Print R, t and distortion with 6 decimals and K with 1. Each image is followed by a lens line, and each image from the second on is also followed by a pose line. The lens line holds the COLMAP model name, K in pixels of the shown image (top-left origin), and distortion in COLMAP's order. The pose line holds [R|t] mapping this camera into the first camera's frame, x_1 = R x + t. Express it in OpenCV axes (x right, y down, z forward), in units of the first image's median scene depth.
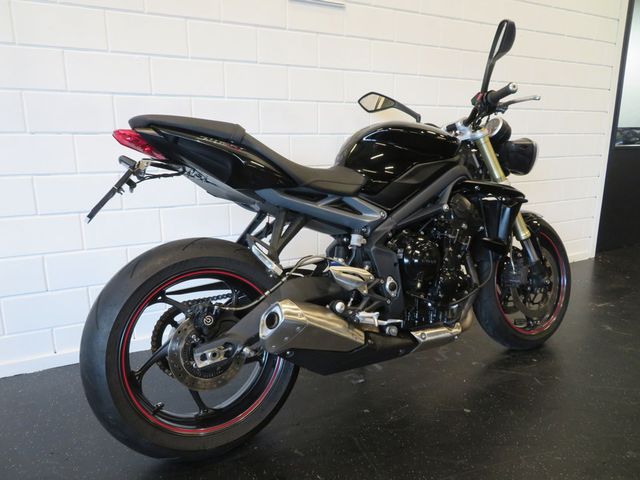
lens RADIAL K [[453.2, 0, 301.6], [0, 453.2, 238.9], [0, 0, 1]] dist [-0.003297, 0.014251]
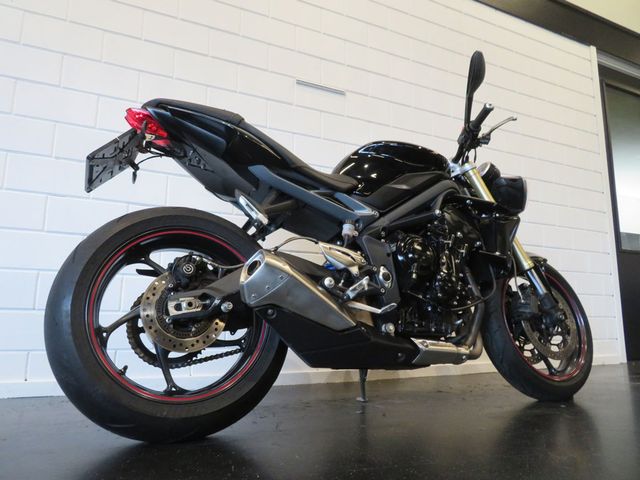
lens RADIAL K [[453.2, 0, 302.2], [0, 453.2, 234.4], [0, 0, 1]] dist [-0.003297, 0.014251]
pose [[0.998935, 0.017423, -0.042719, 0.060101], [-0.031986, 0.928824, -0.369137, 0.364898], [0.033247, 0.370111, 0.928393, 0.070847]]
